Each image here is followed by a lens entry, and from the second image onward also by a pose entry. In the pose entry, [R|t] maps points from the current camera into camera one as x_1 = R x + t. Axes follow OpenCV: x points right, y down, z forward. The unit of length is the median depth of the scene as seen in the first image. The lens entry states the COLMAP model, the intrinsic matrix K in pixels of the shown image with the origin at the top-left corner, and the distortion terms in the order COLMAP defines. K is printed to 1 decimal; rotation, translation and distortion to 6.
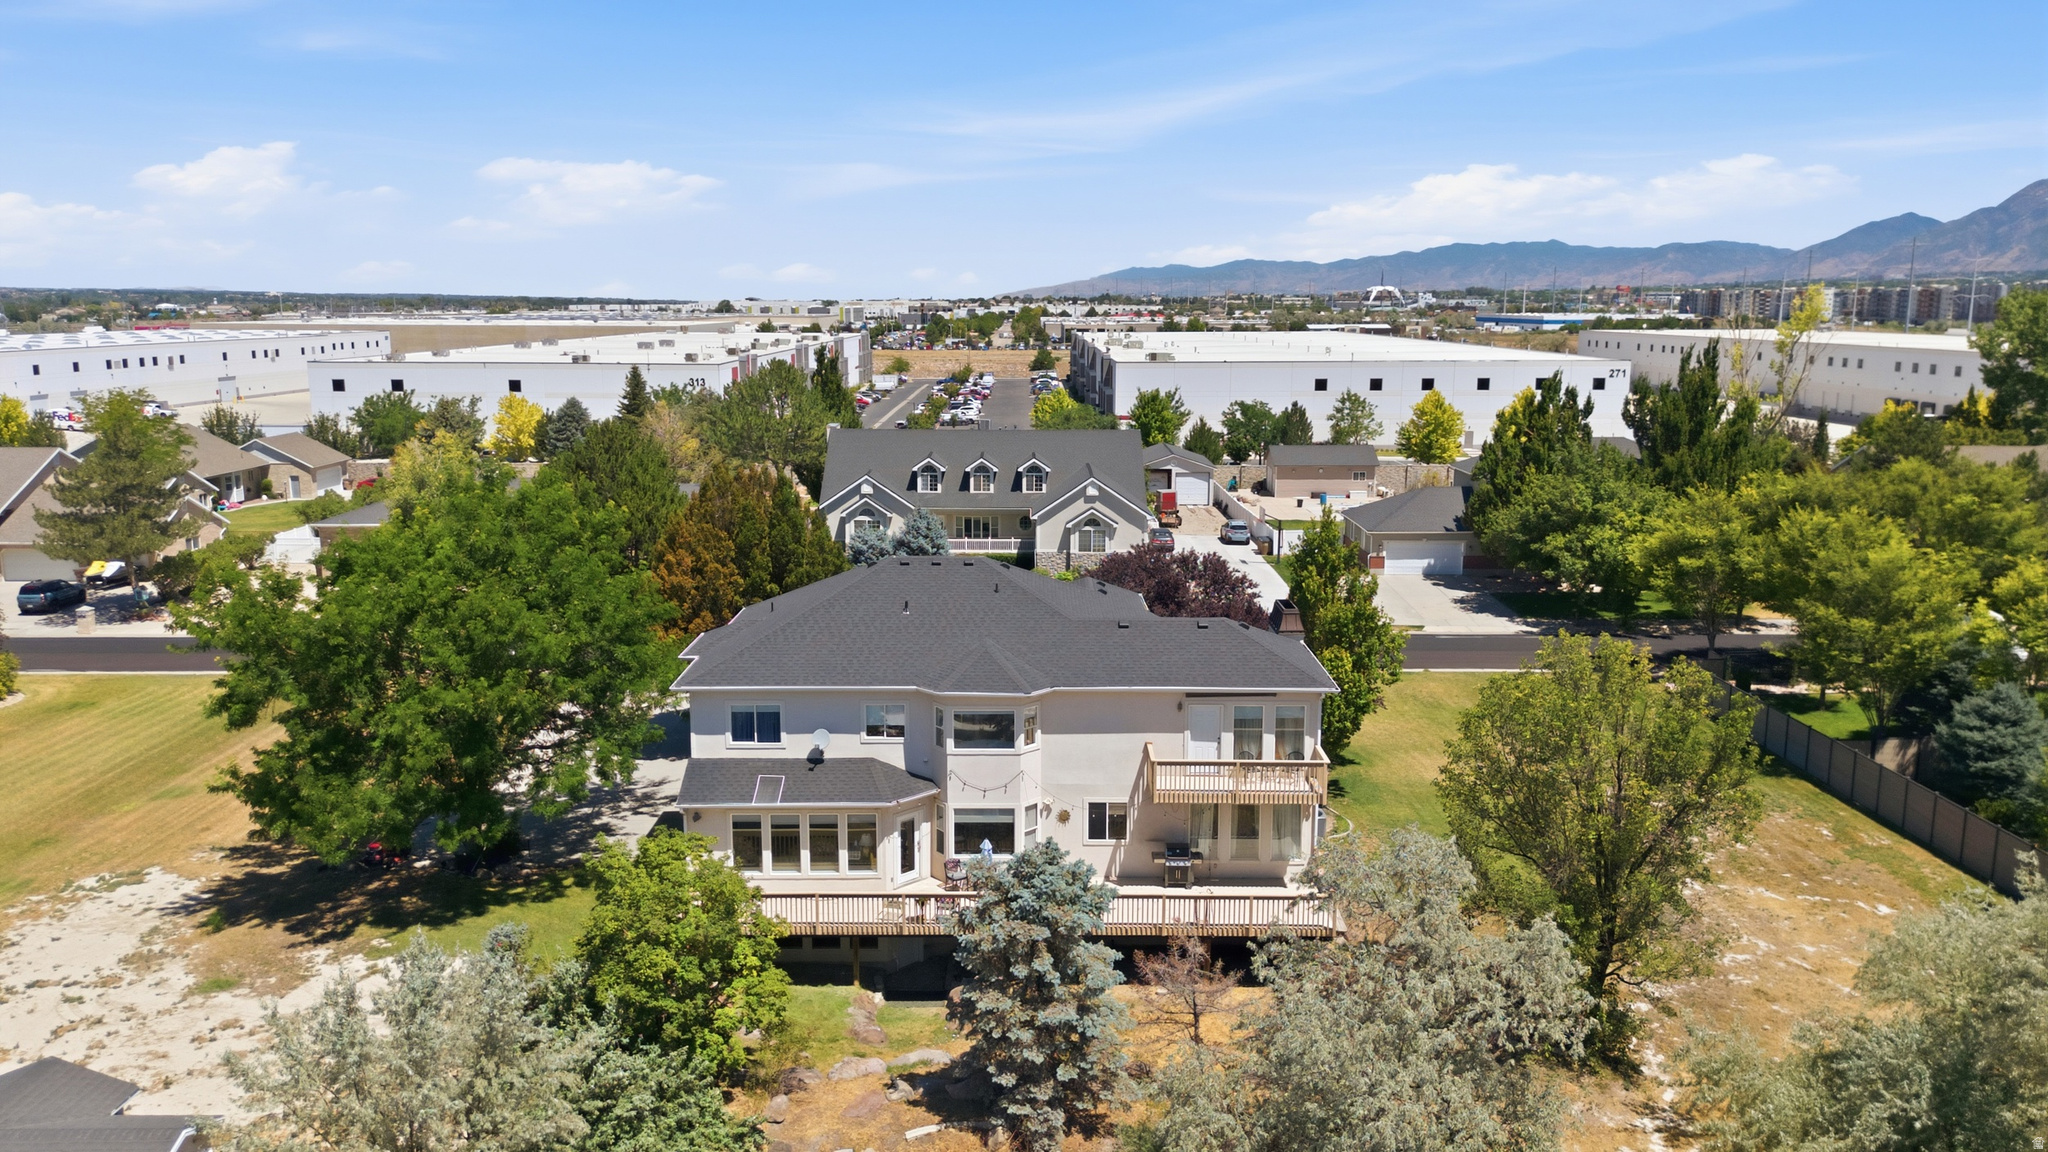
lens RADIAL K [[1511.1, 0, 1024.0], [0, 1511.1, 576.0], [0, 0, 1]] dist [0.075175, -0.073179]
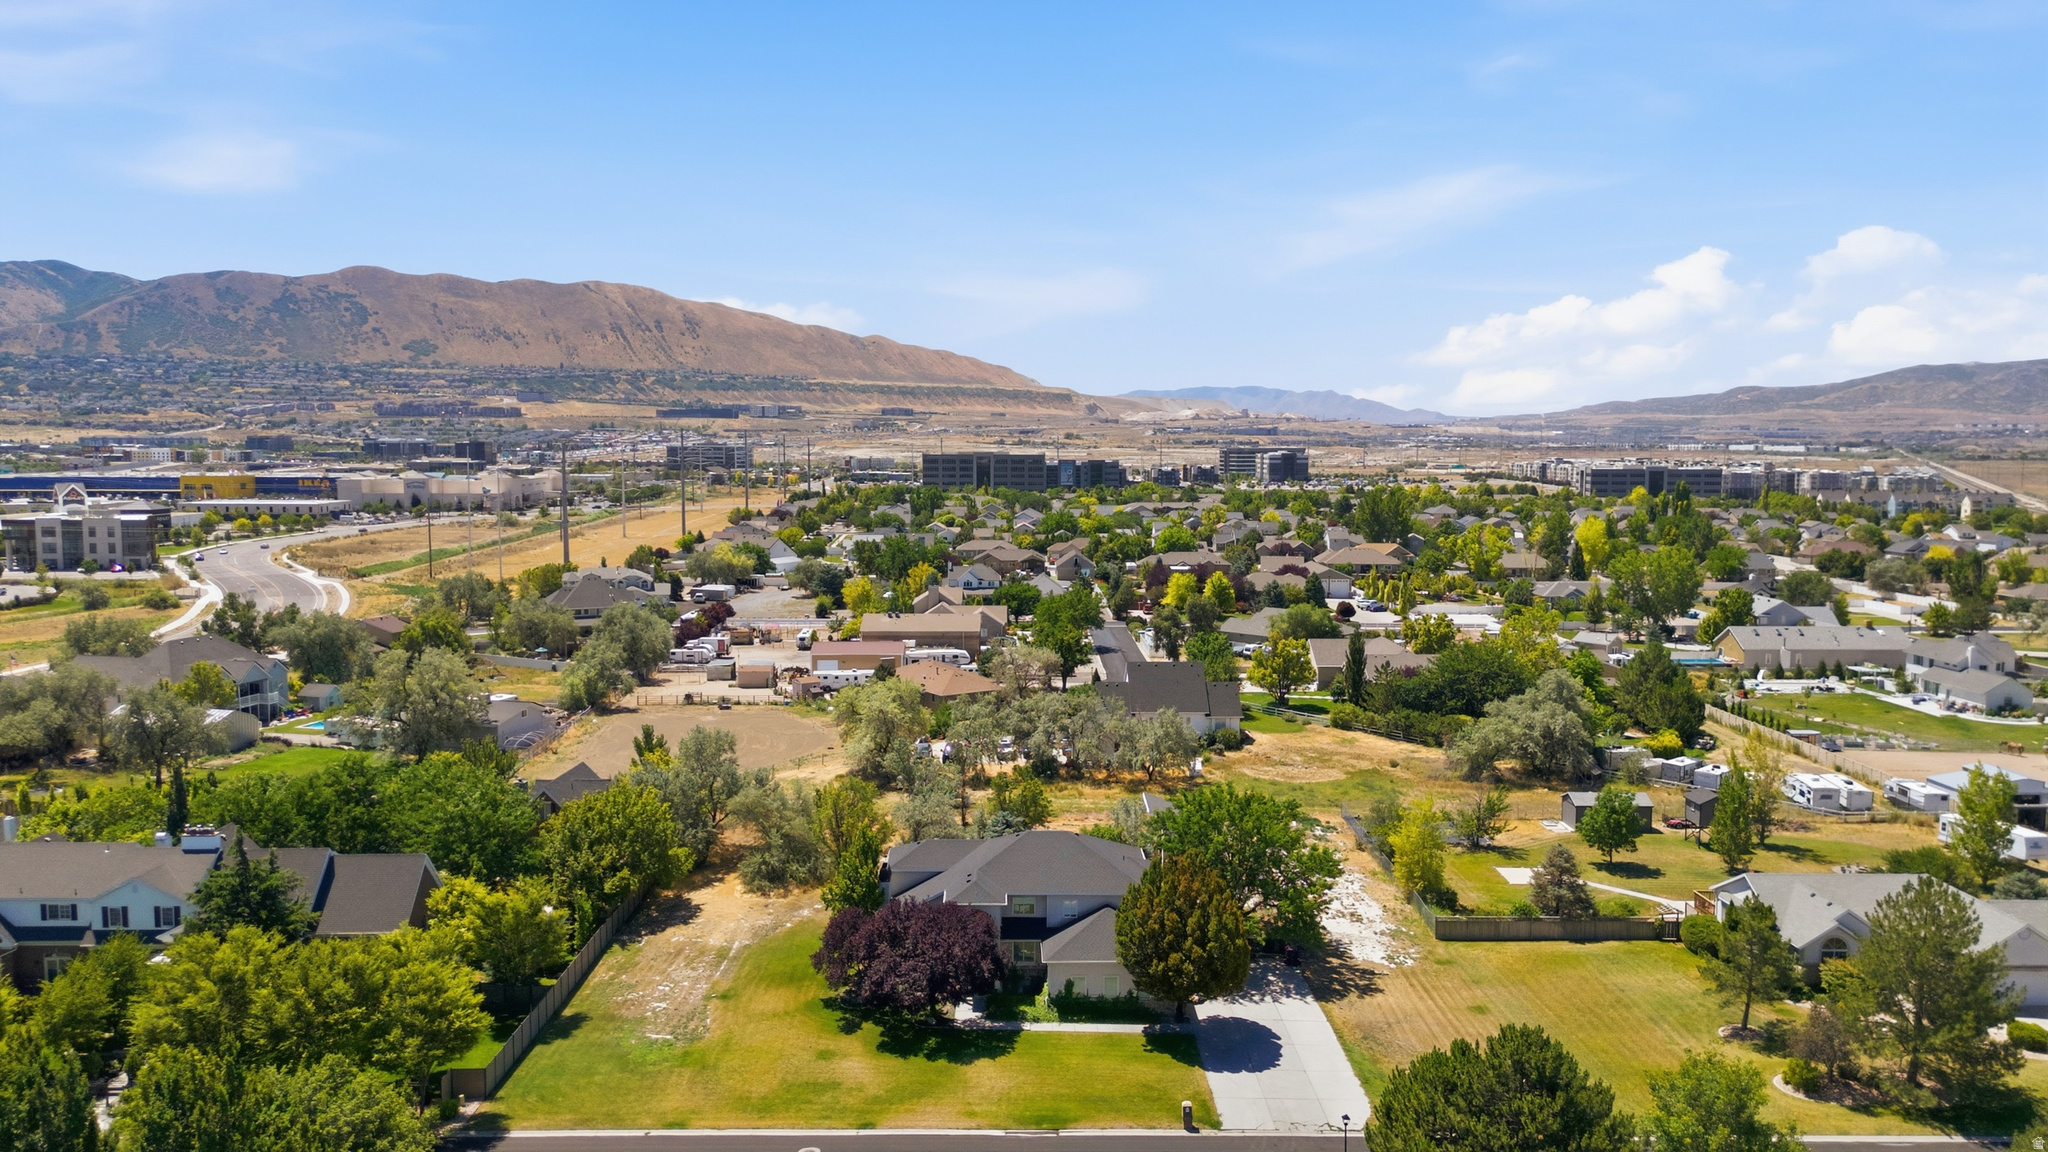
lens RADIAL K [[1511.1, 0, 1024.0], [0, 1511.1, 576.0], [0, 0, 1]] dist [0.075175, -0.073179]
pose [[-0.999896, -0.002659, -0.014184, 0.011111], [-0.006371, 0.963237, 0.268577, -0.964404], [0.012948, 0.268639, -0.963154, 3.006708]]
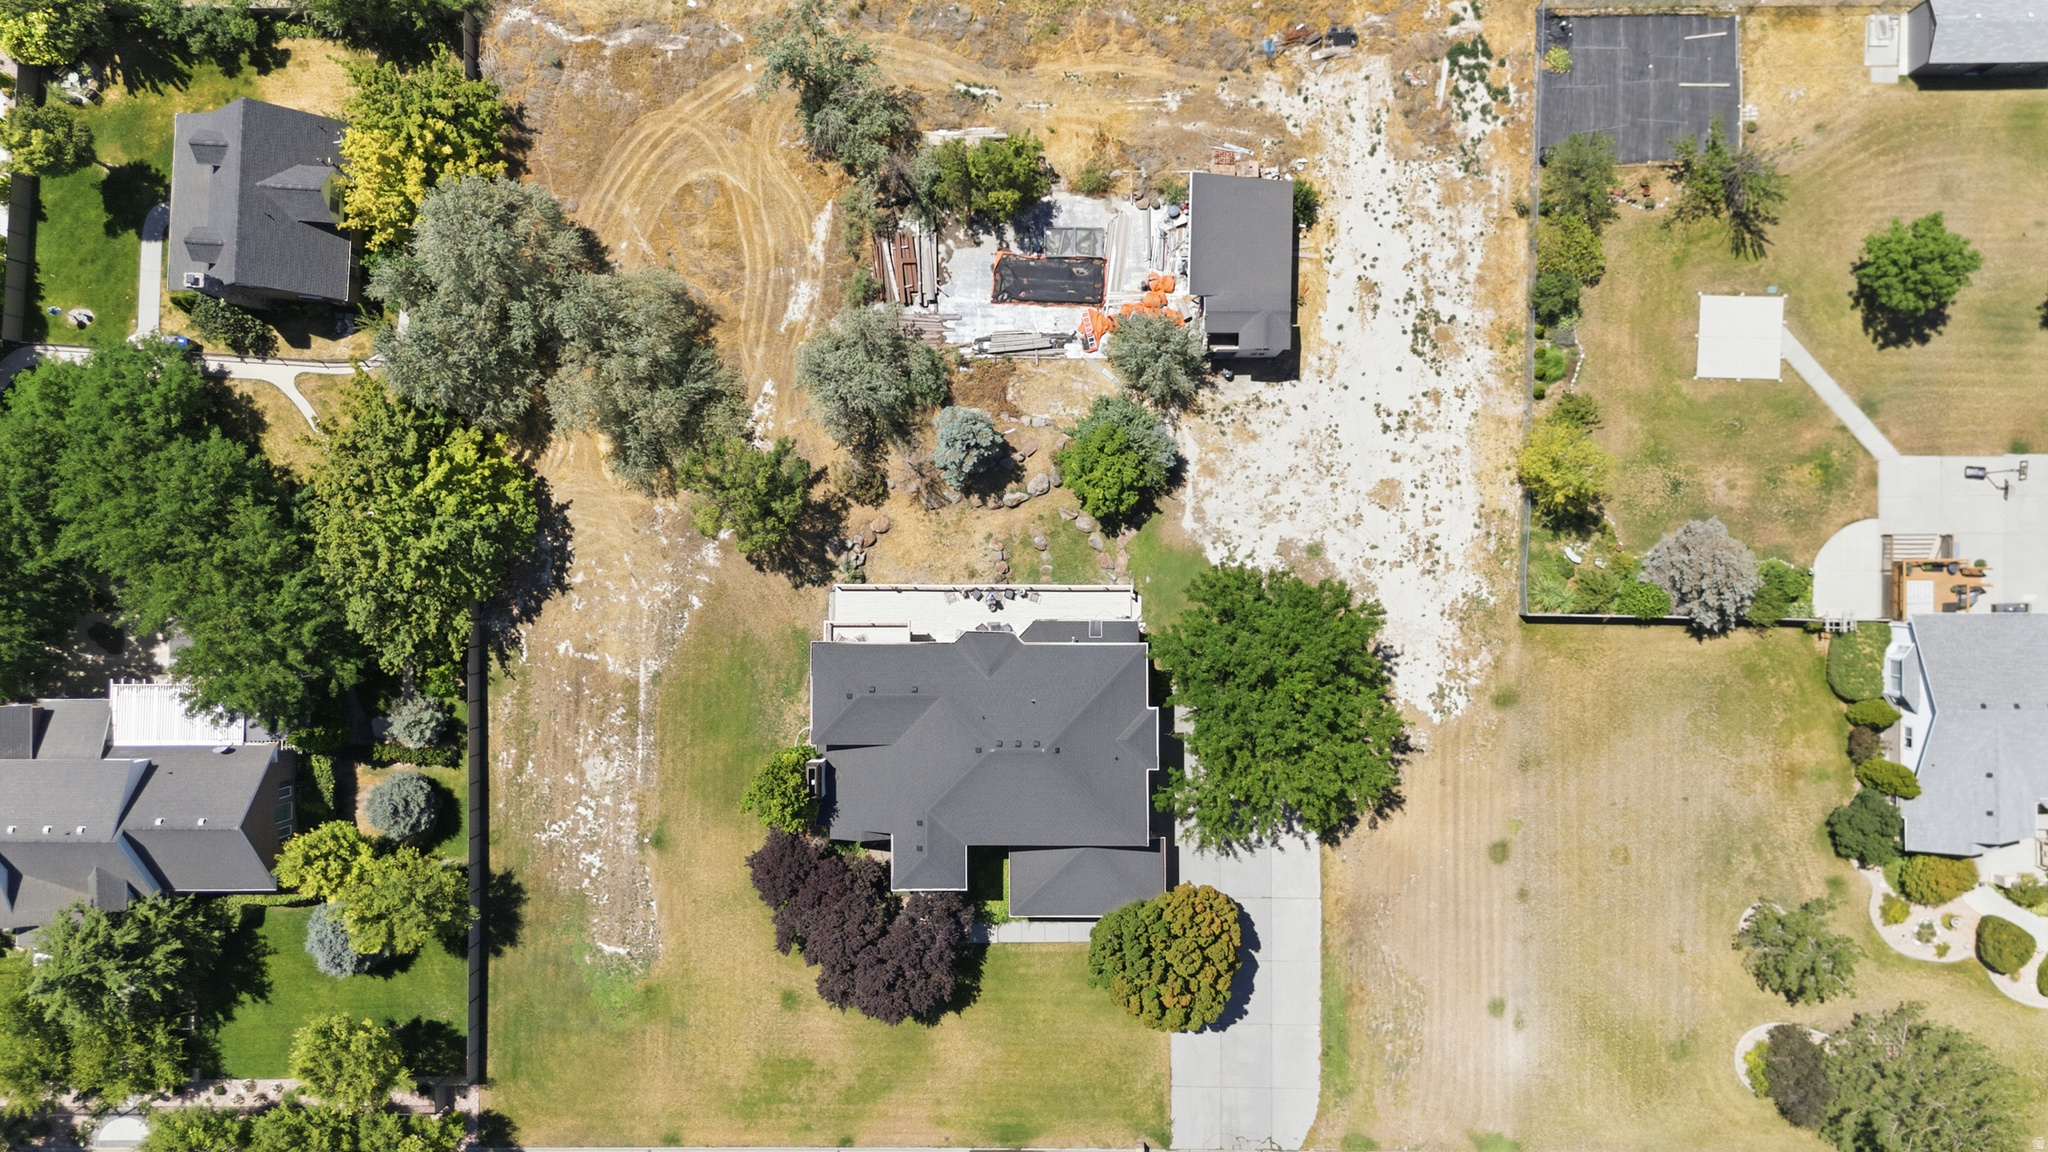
lens RADIAL K [[1511.1, 0, 1024.0], [0, 1511.1, 576.0], [0, 0, 1]] dist [0.075175, -0.073179]
pose [[-0.999881, 0.003367, 0.015058, -0.087916], [0.014183, -0.183819, 0.982858, -1.621588], [0.006078, 0.982954, 0.183749, 0.481730]]
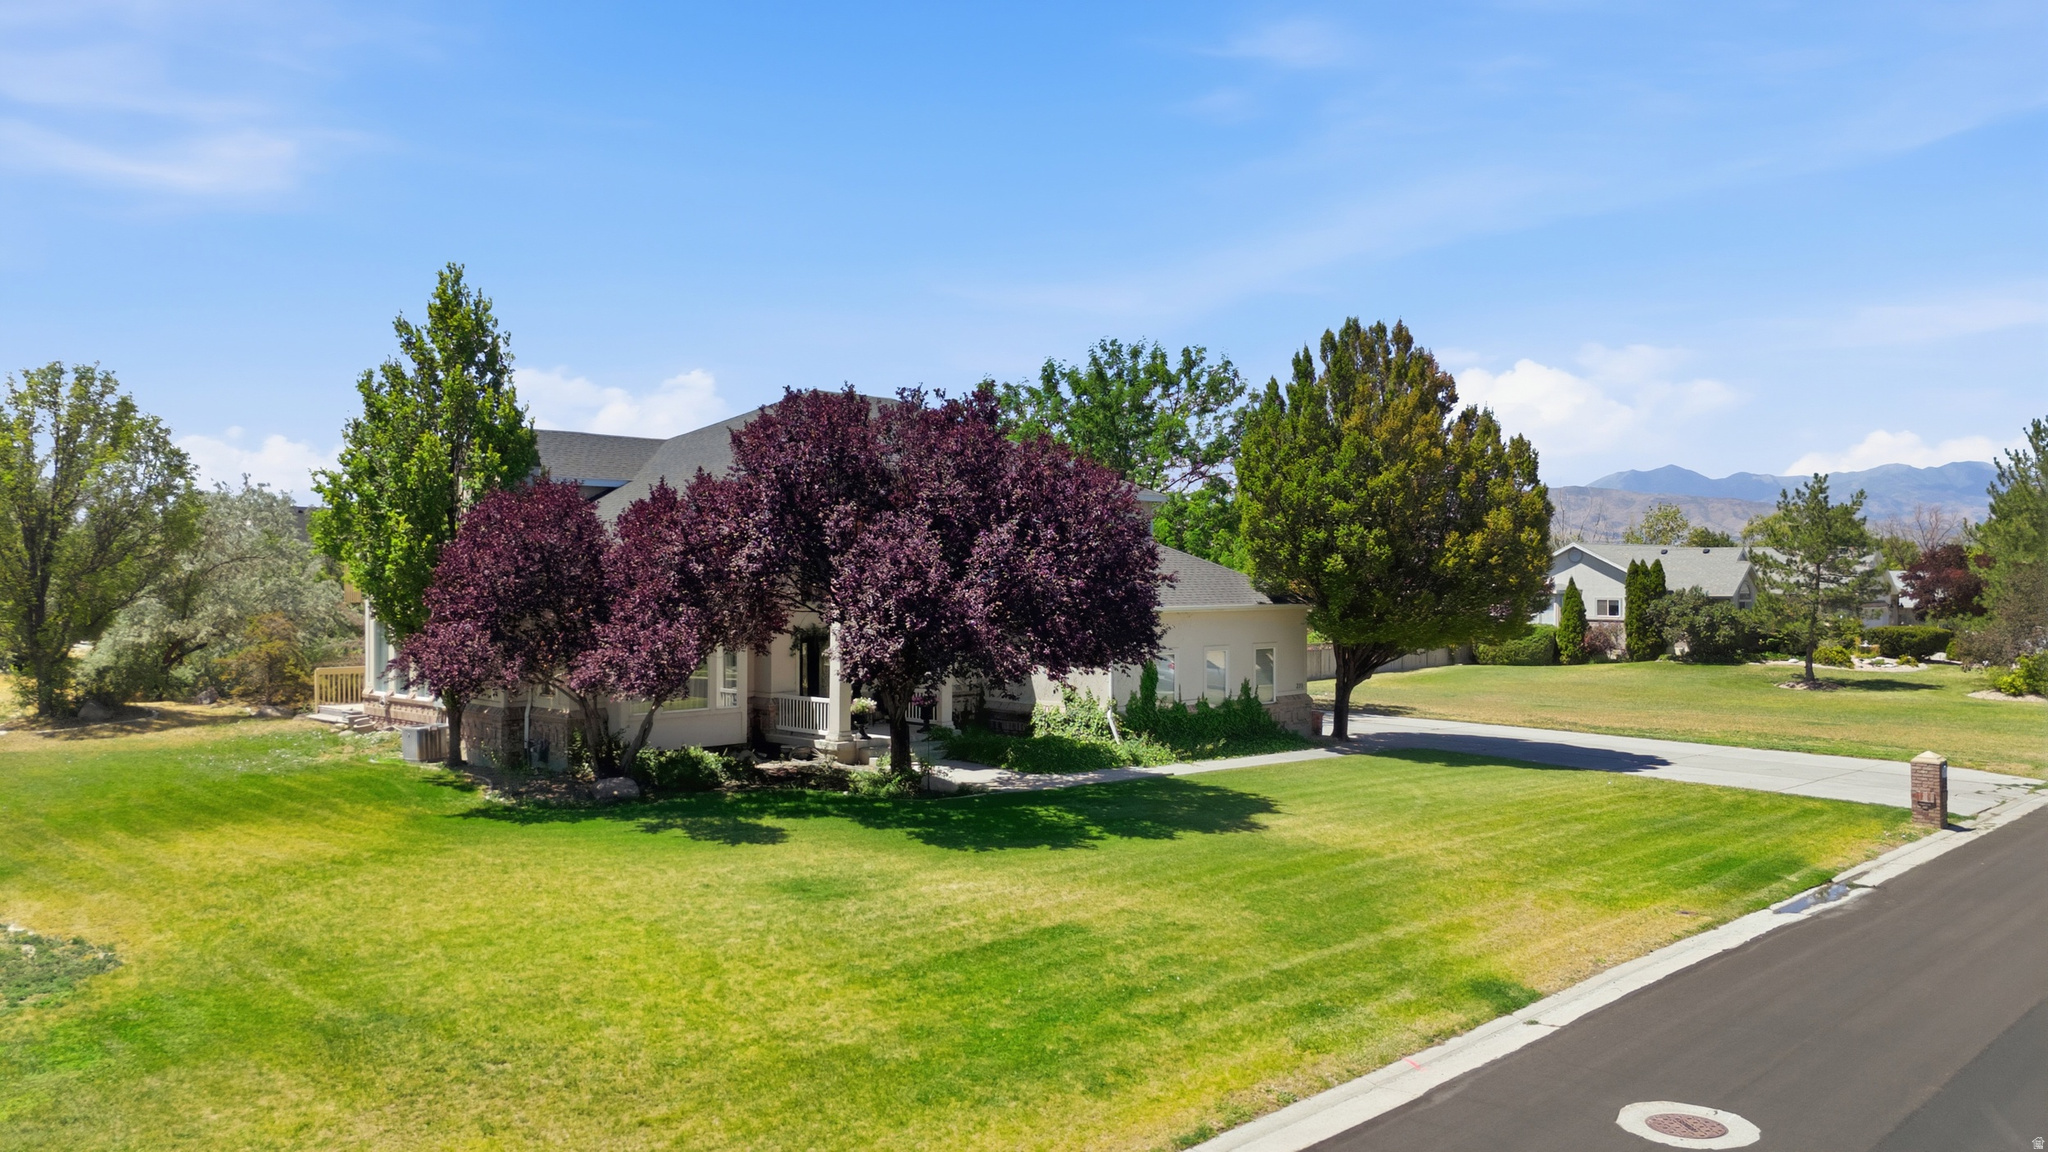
lens RADIAL K [[1511.1, 0, 1024.0], [0, 1511.1, 576.0], [0, 0, 1]] dist [0.075175, -0.073179]
pose [[-0.694657, -0.001133, -0.719341, 0.503701], [-0.133354, 0.982868, 0.127230, -0.032837], [0.706873, 0.184308, -0.682907, 1.664079]]
